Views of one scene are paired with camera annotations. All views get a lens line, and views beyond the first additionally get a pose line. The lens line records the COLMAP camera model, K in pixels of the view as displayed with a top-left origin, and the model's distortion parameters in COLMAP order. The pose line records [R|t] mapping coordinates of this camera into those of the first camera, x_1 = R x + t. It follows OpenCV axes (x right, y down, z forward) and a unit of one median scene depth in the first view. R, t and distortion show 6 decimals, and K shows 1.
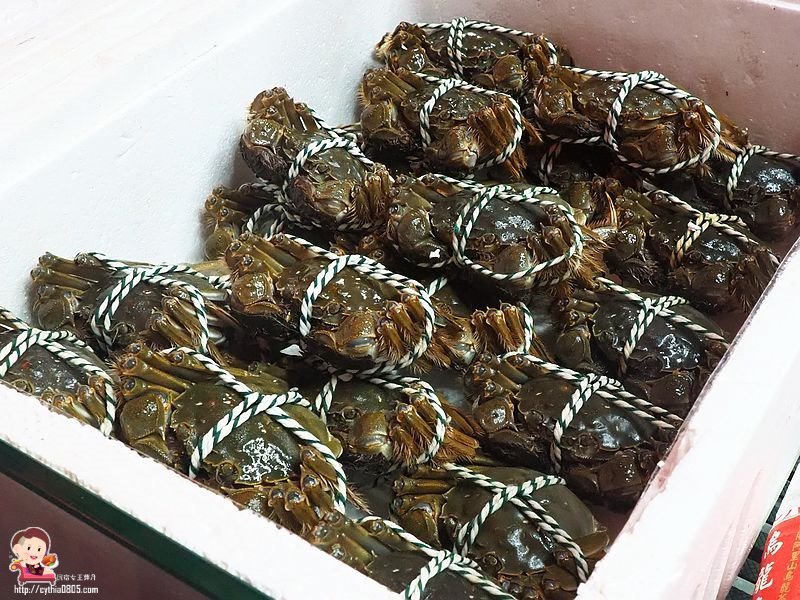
lens RADIAL K [[1118.1, 0, 400.0], [0, 1118.1, 300.0], [0, 0, 1]] dist [0.007900, 0.035837]
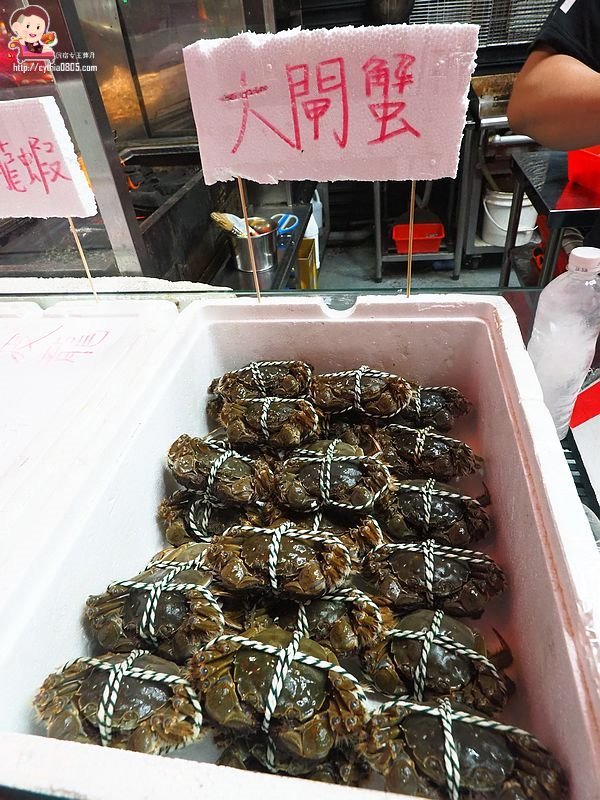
lens RADIAL K [[492.3, 0, 300.0], [0, 492.3, 400.0], [0, 0, 1]] dist [0.000406, 0.004202]
pose [[0.906776, -0.290479, 0.305579, -0.183424], [0.308159, 0.951281, -0.010160, -0.201511], [-0.287740, 0.103380, 0.952113, 0.249678]]
